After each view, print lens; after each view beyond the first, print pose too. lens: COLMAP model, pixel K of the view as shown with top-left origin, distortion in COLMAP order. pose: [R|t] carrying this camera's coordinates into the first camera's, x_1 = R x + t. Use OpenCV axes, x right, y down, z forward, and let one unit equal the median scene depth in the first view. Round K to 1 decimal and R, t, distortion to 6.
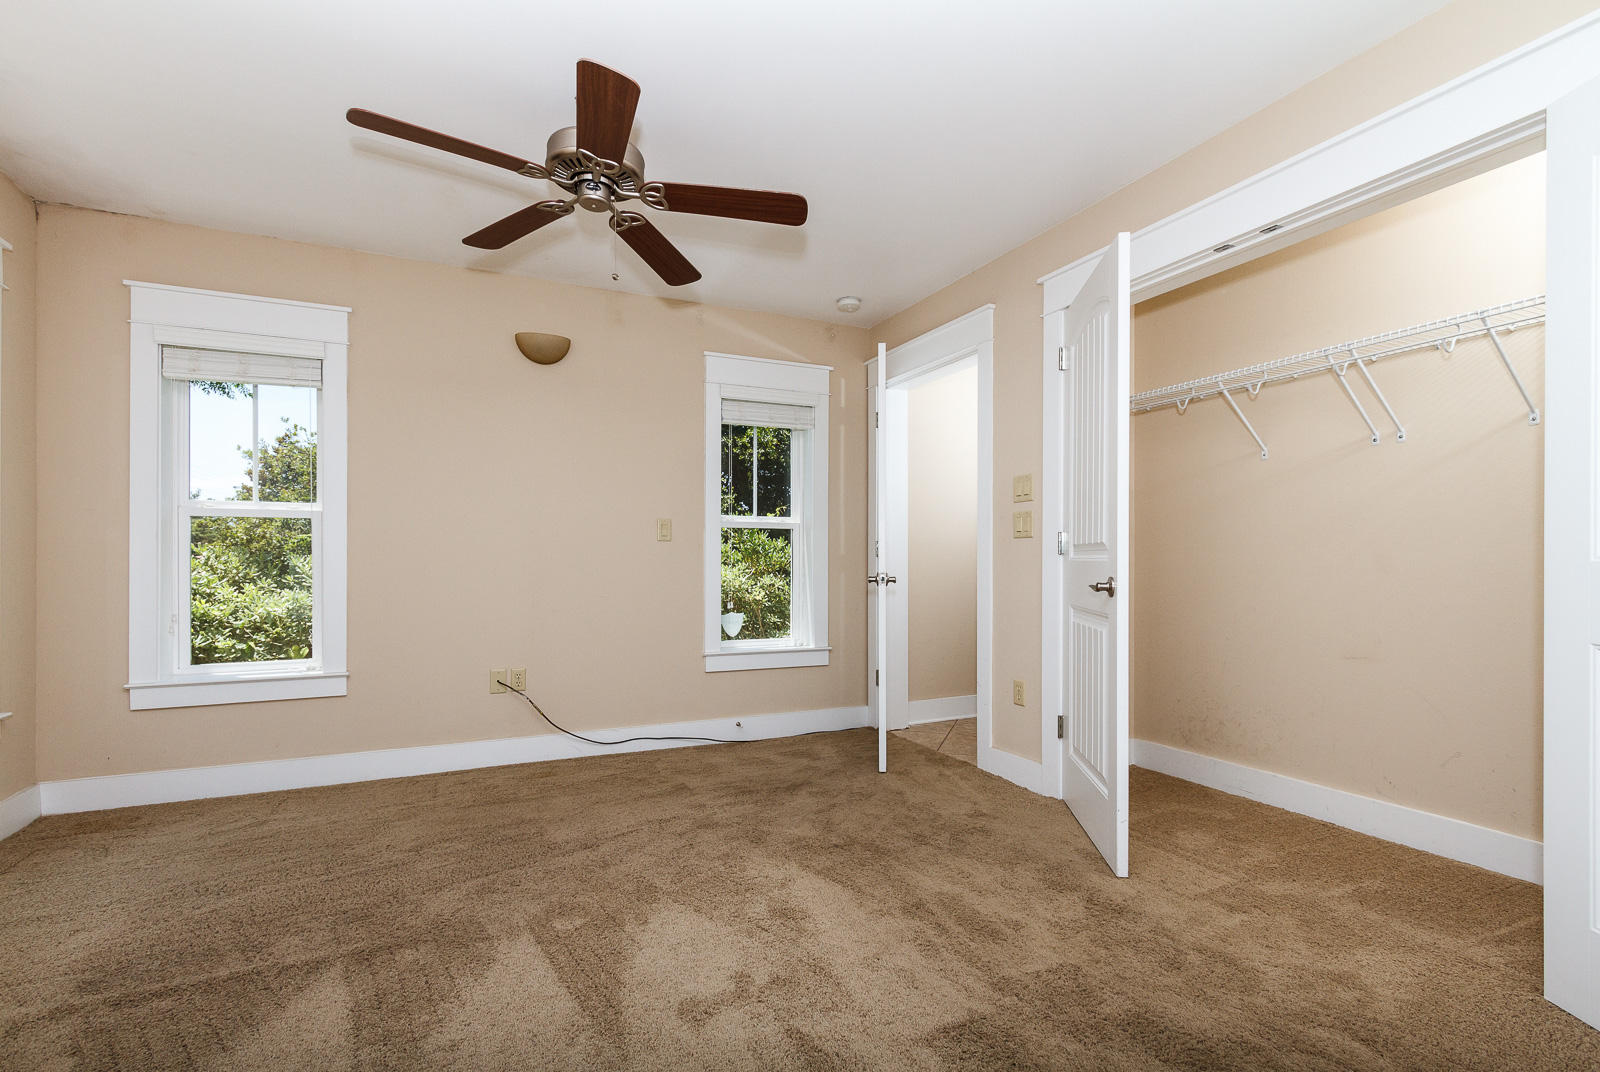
lens RADIAL K [[735.5, 0, 761.3], [0, 735.5, 553.1], [0, 0, 1]] dist [0.006276, -0.000177]
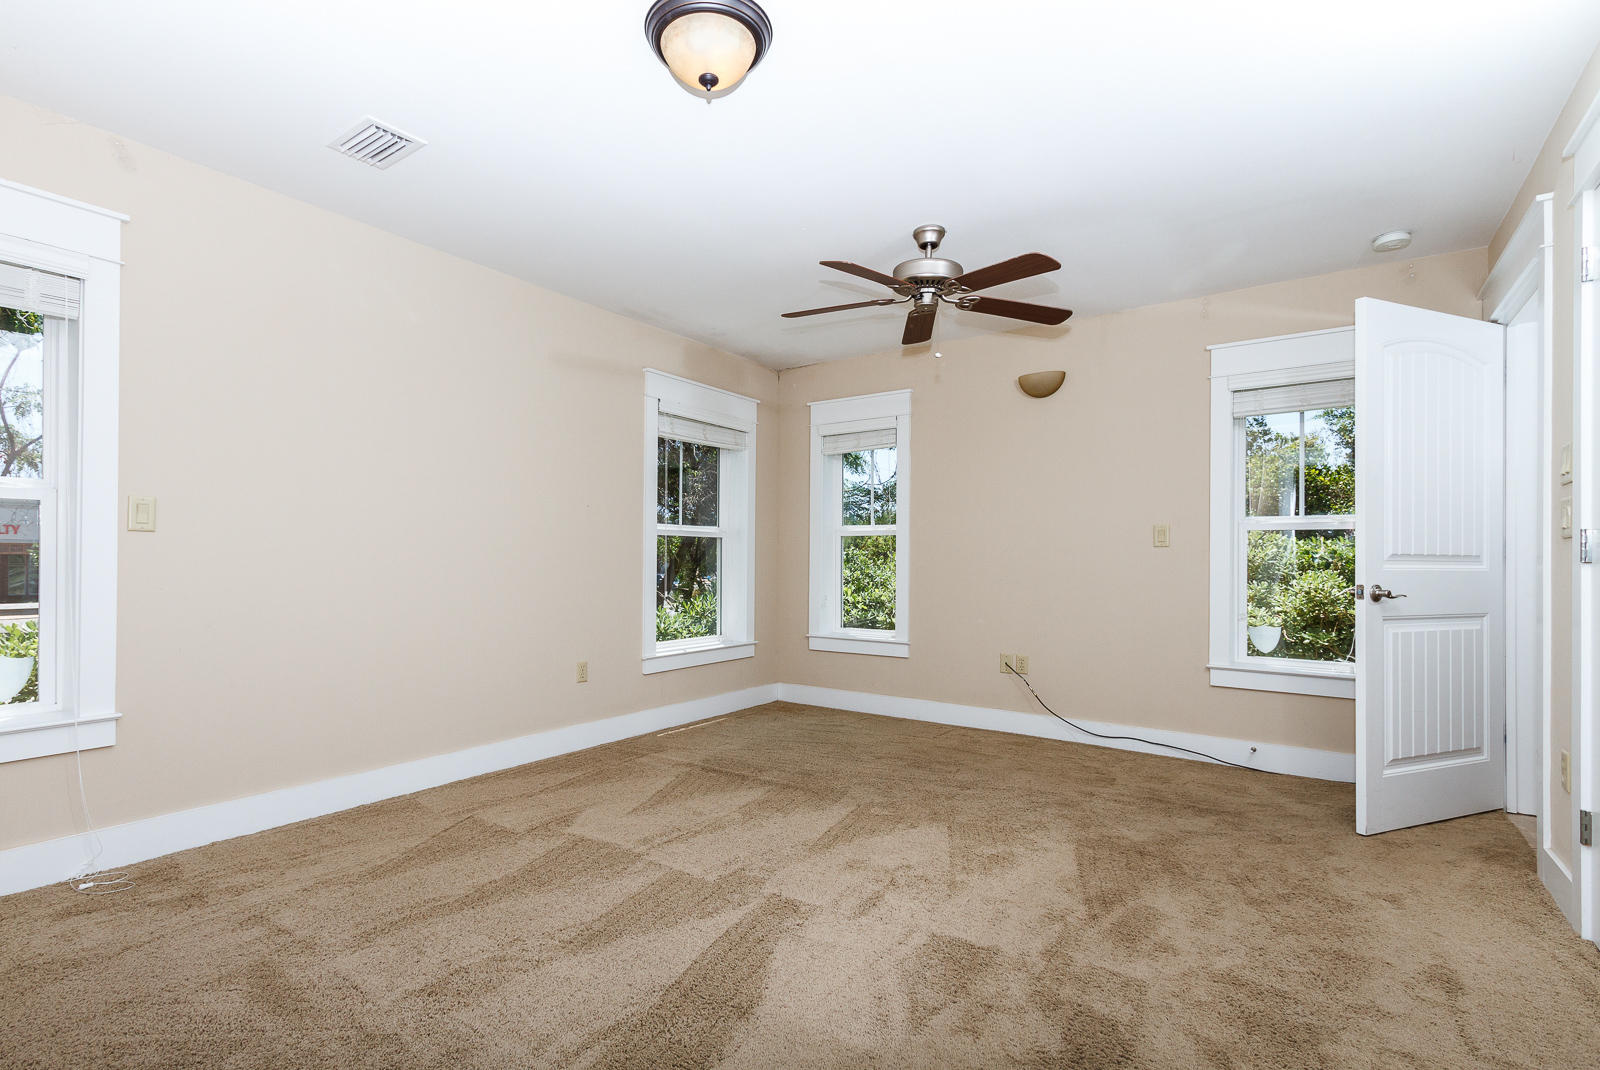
lens RADIAL K [[735.5, 0, 761.3], [0, 735.5, 552.1], [0, 0, 1]] dist [0.006276, -0.000177]
pose [[0.500837, -0.005549, -0.865524, 0.584594], [0.002982, 0.999985, -0.004685, -0.008561], [0.865536, -0.000234, 0.500846, 0.034756]]
